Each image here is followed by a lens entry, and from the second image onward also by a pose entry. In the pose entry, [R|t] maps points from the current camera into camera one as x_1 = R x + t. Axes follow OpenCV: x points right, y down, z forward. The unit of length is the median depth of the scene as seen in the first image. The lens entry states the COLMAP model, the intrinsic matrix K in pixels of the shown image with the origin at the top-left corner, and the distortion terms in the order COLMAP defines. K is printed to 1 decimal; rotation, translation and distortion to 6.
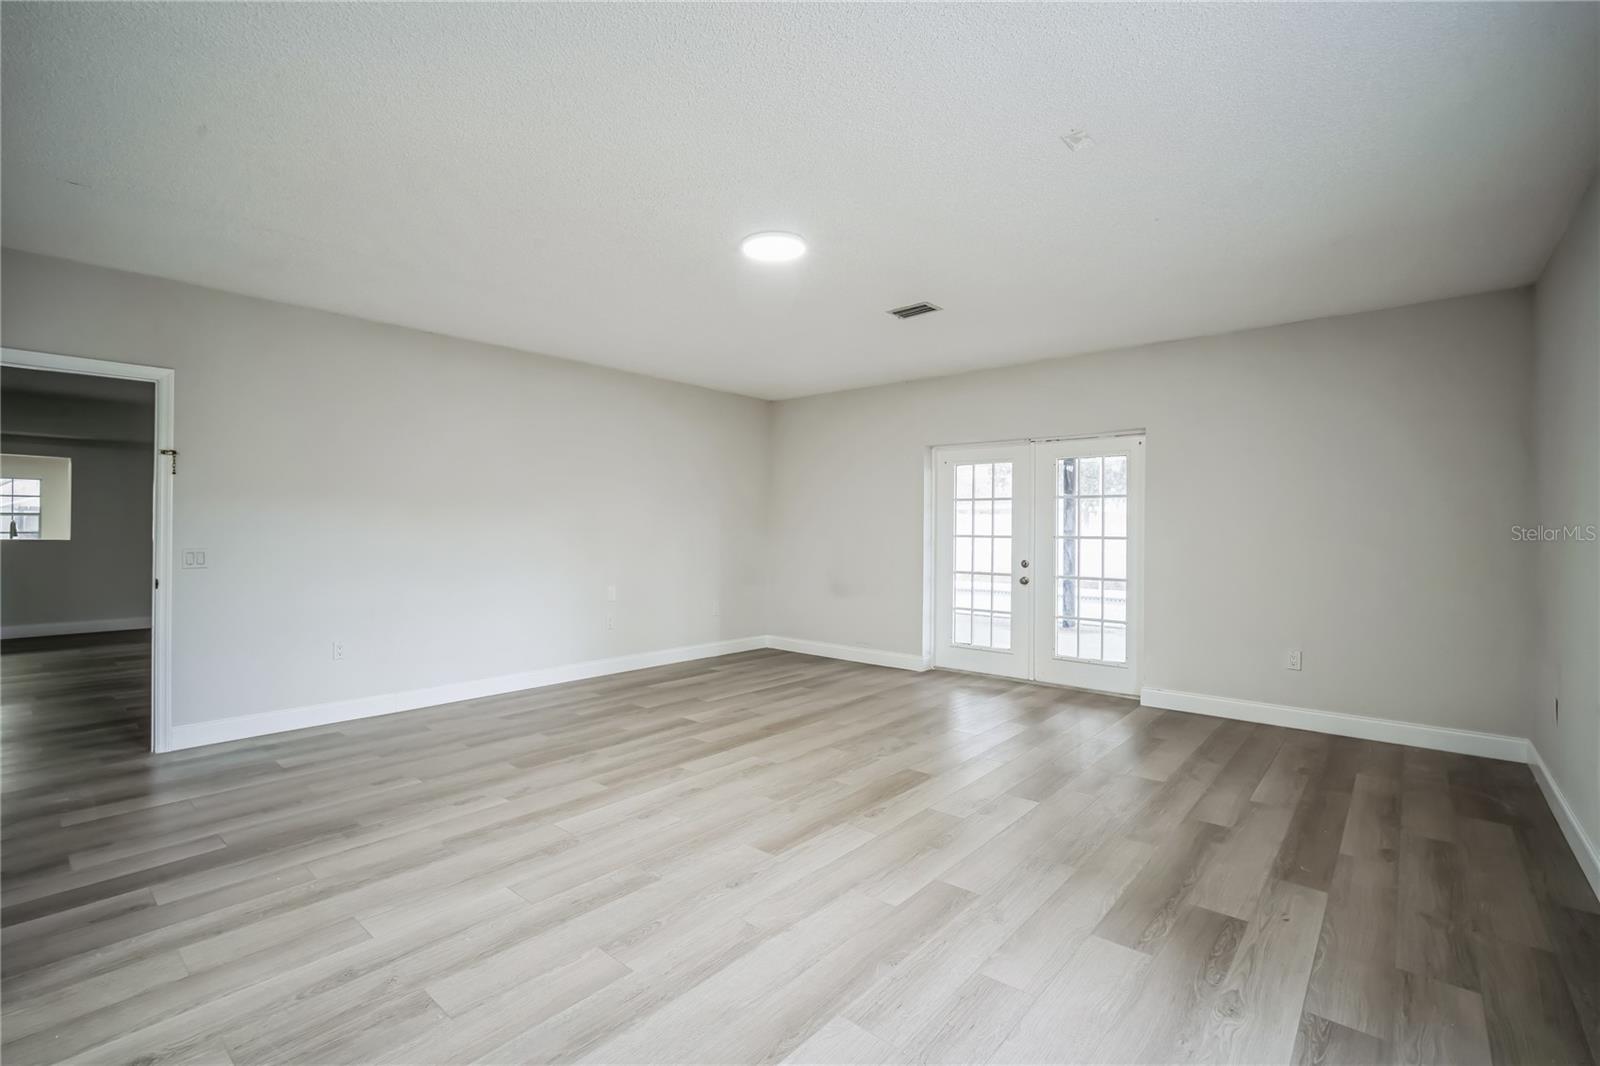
lens RADIAL K [[708.2, 0, 813.1], [0, 708.2, 525.3], [0, 0, 1]] dist [0.002069, 0.002846]
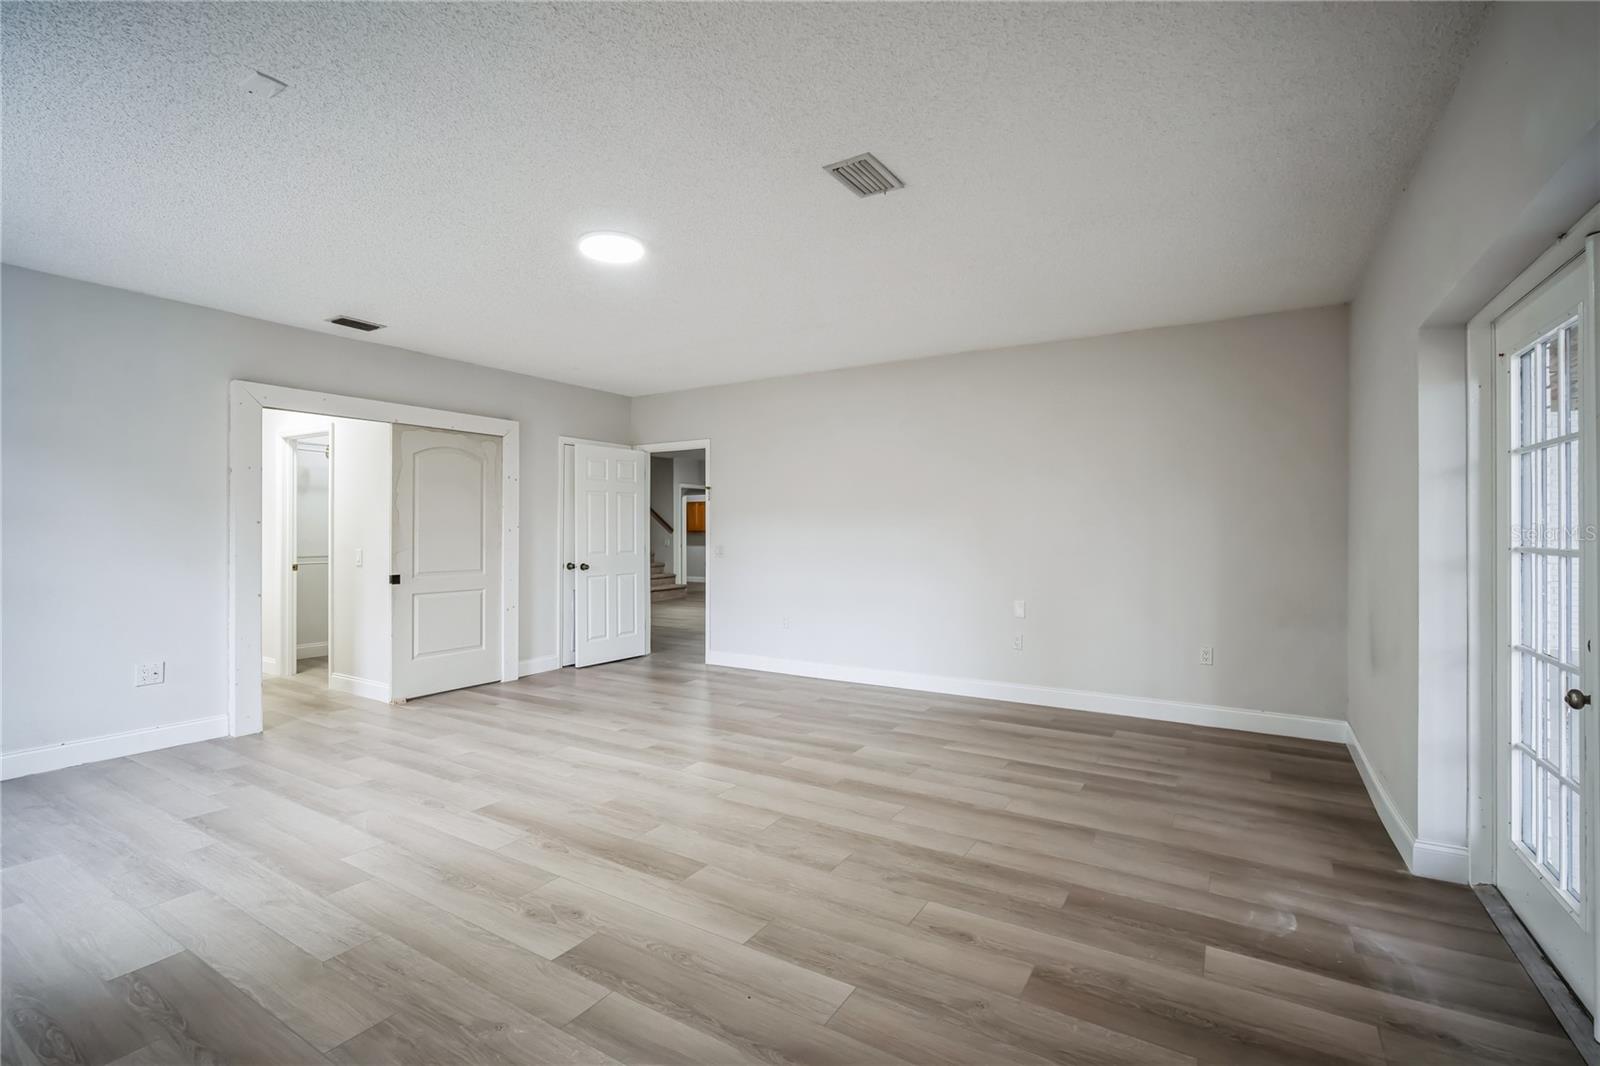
lens RADIAL K [[708.2, 0, 806.2], [0, 708.2, 534.3], [0, 0, 1]] dist [0.002069, 0.002846]
pose [[0.142823, -0.005763, -0.989731, 1.117845], [0.013090, 0.999907, -0.003933, 0.007757], [0.989662, -0.012394, 0.142885, 1.279172]]
